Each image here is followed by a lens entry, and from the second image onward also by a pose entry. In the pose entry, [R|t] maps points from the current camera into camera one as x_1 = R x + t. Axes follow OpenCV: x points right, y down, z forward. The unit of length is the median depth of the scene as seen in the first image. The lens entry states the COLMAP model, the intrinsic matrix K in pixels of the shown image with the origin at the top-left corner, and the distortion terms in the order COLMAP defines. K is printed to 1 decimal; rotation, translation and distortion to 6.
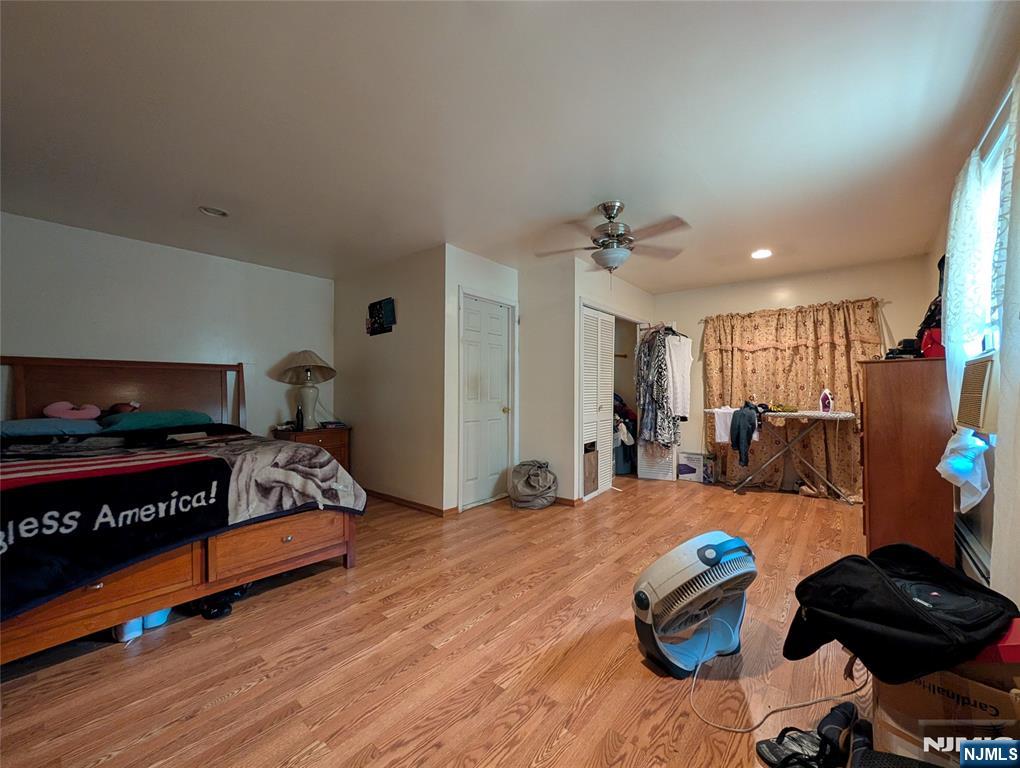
lens RADIAL K [[388.9, 0, 514.6], [0, 388.9, 388.8], [0, 0, 1]] dist [0.000404, -0.000115]
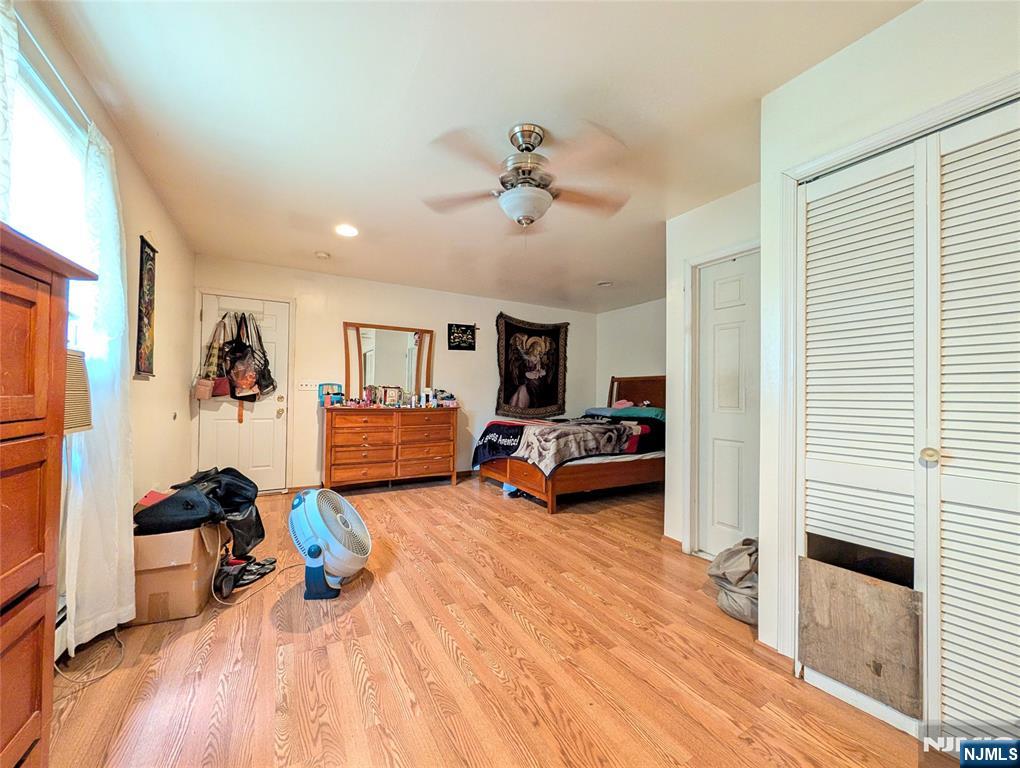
lens RADIAL K [[388.9, 0, 513.9], [0, 388.9, 386.9], [0, 0, 1]] dist [0.000404, -0.000115]
pose [[-0.317195, -0.018568, -0.948179, 1.198728], [-0.005790, 0.999828, -0.017642, 0.006840], [0.948343, -0.000106, -0.317248, 1.559799]]
